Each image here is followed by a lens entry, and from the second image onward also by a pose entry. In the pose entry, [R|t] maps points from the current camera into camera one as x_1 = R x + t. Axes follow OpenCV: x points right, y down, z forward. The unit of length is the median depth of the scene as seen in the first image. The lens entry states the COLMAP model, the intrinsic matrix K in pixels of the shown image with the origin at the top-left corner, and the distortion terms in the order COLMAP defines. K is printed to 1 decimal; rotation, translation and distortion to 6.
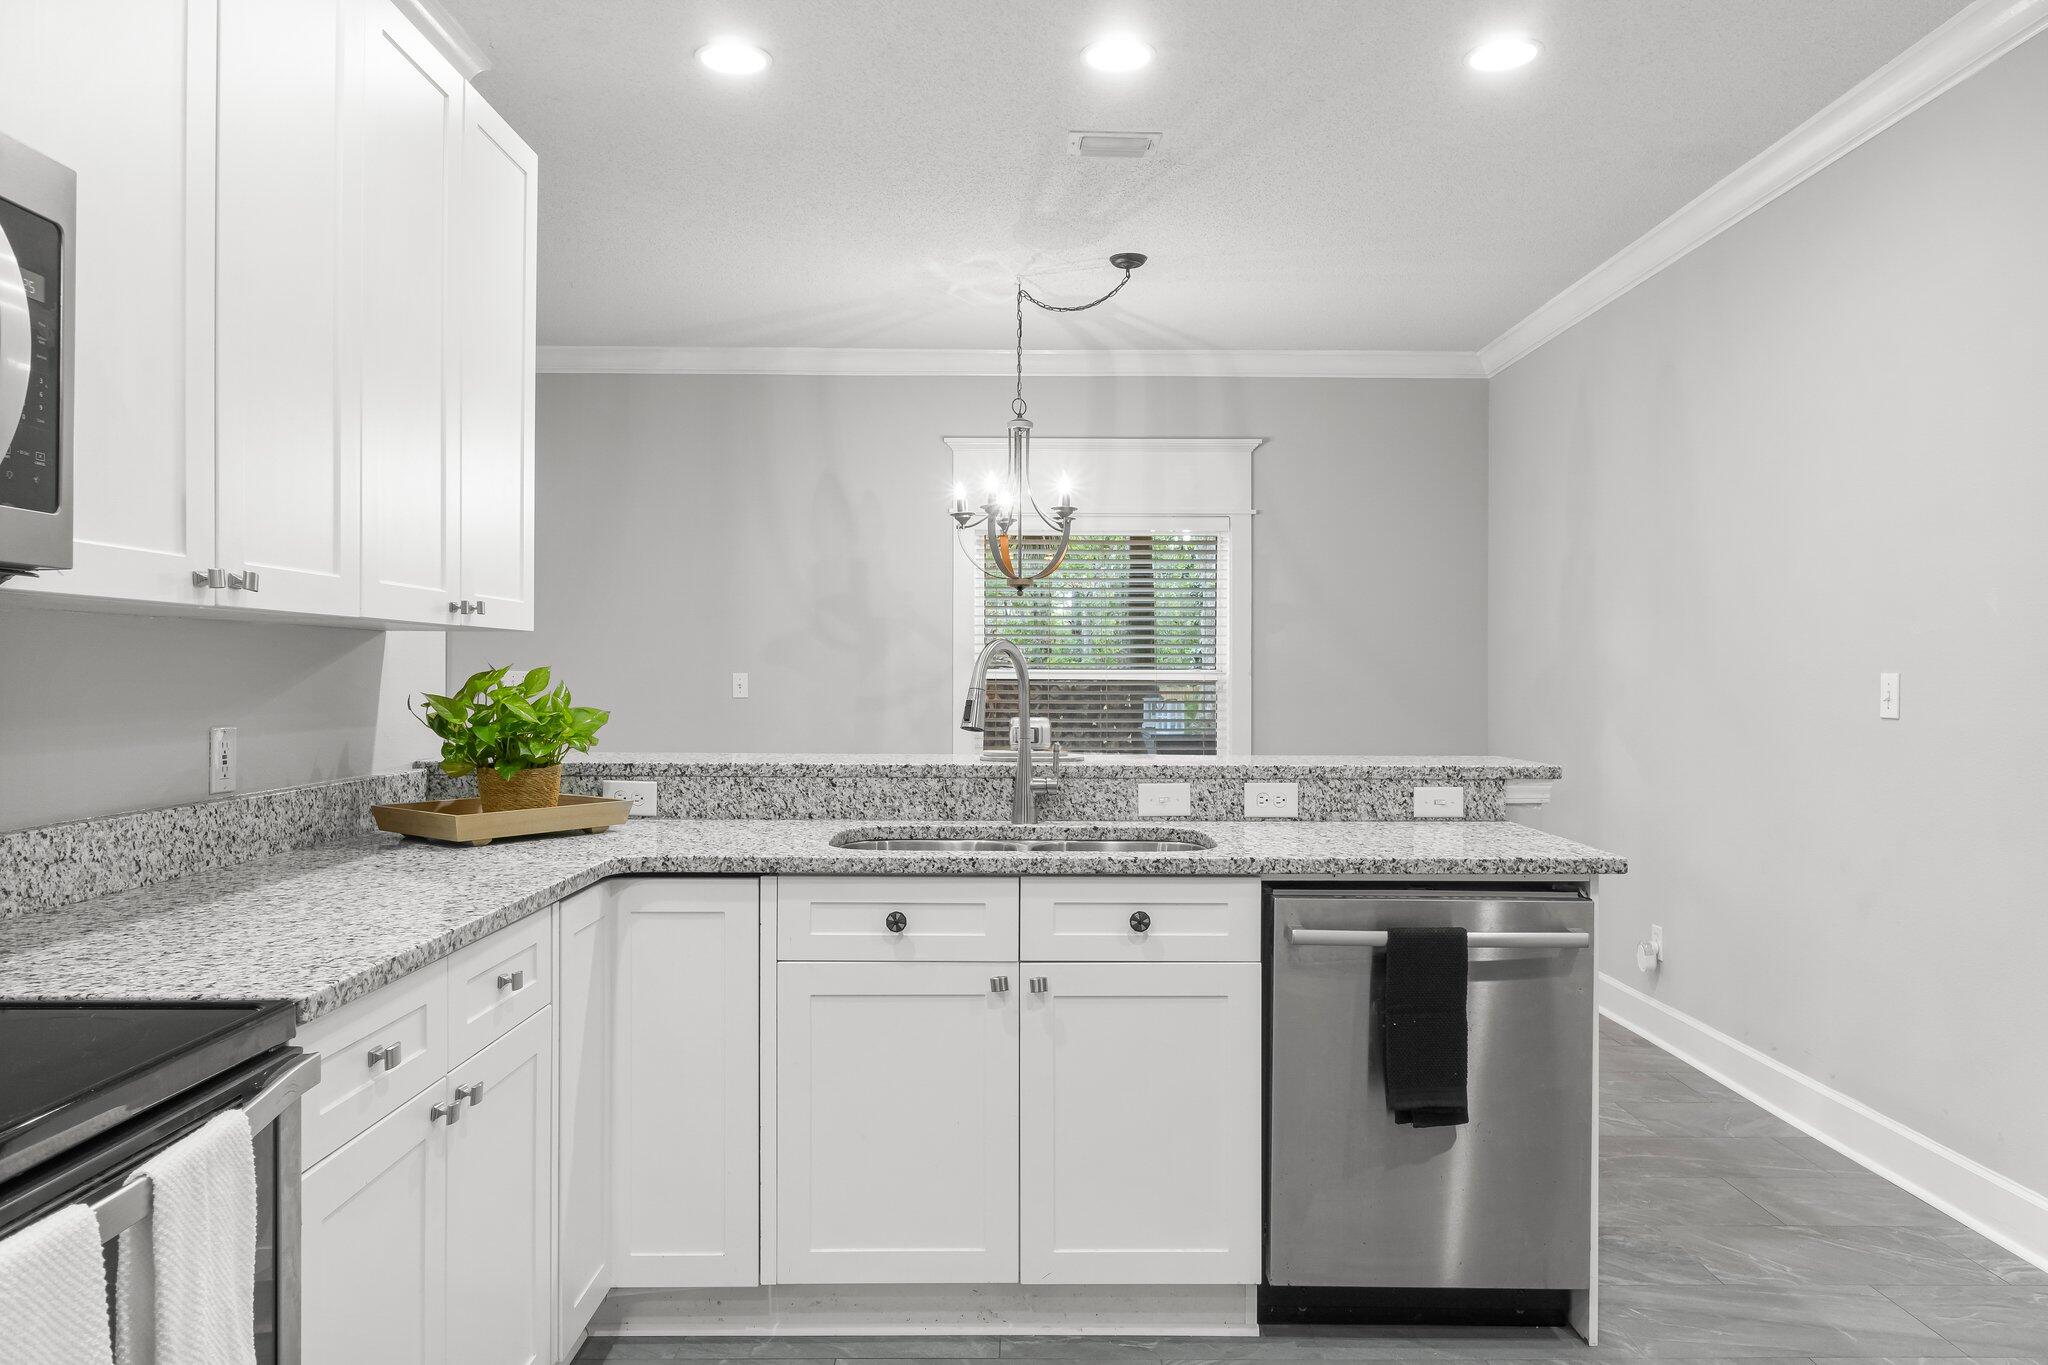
lens RADIAL K [[1417.9, 0, 1024.0], [0, 1417.9, 682.5], [0, 0, 1]] dist [0.004587, 0.001559]
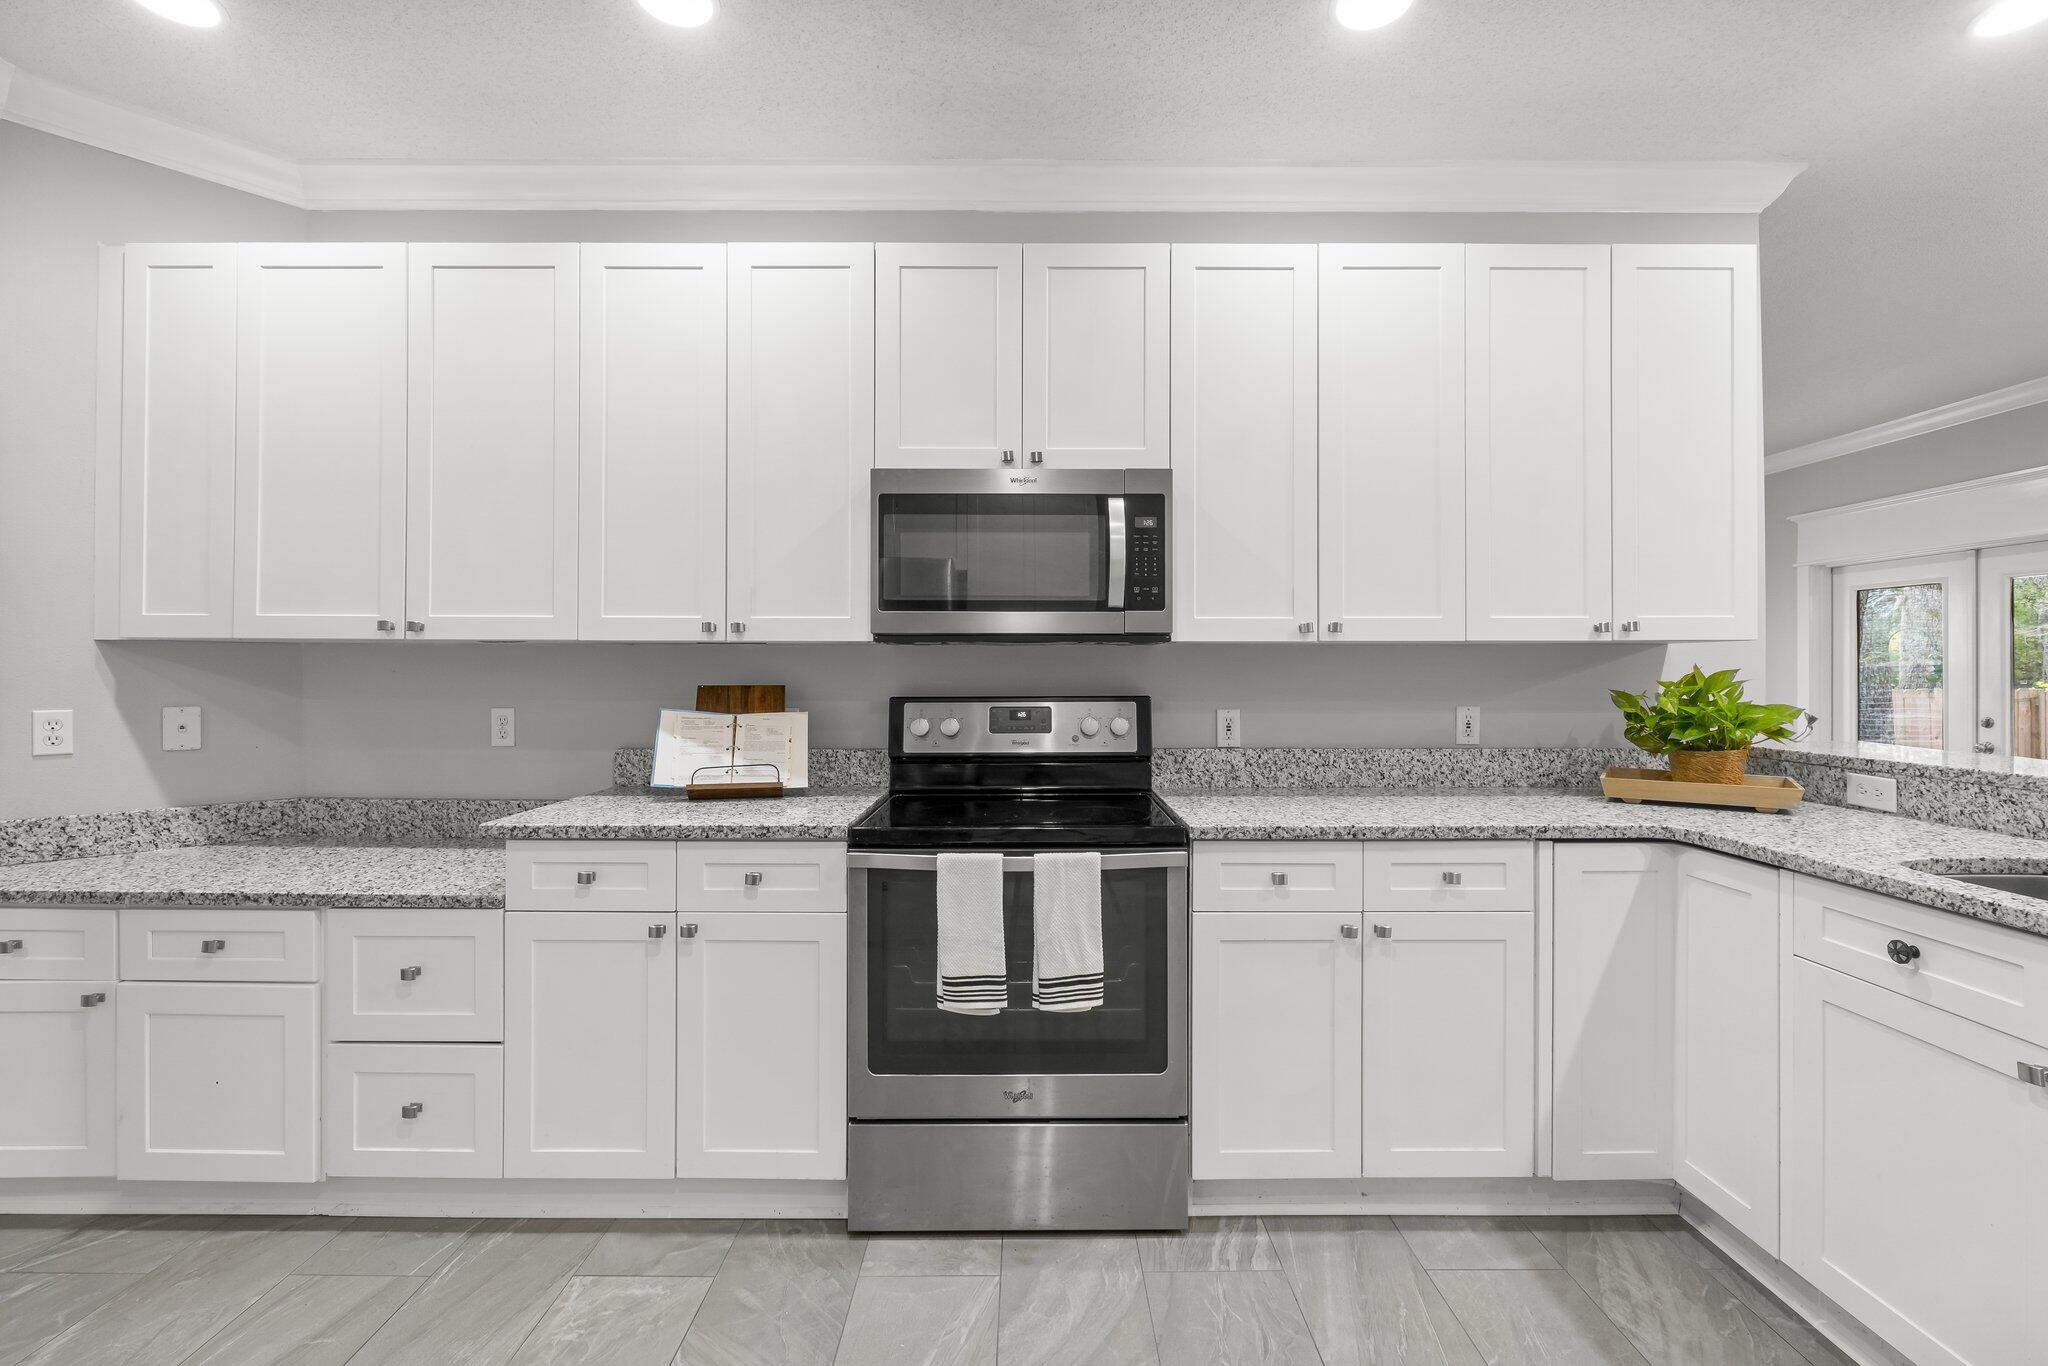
lens RADIAL K [[867.6, 0, 1027.8], [0, 867.6, 665.3], [0, 0, 1]] dist [-0.005937, -0.000126]
pose [[0.000258, -0.010929, -0.999940, 0.446100], [-0.008240, 0.999906, -0.010931, -0.001967], [0.999966, 0.008243, 0.000168, 0.435241]]
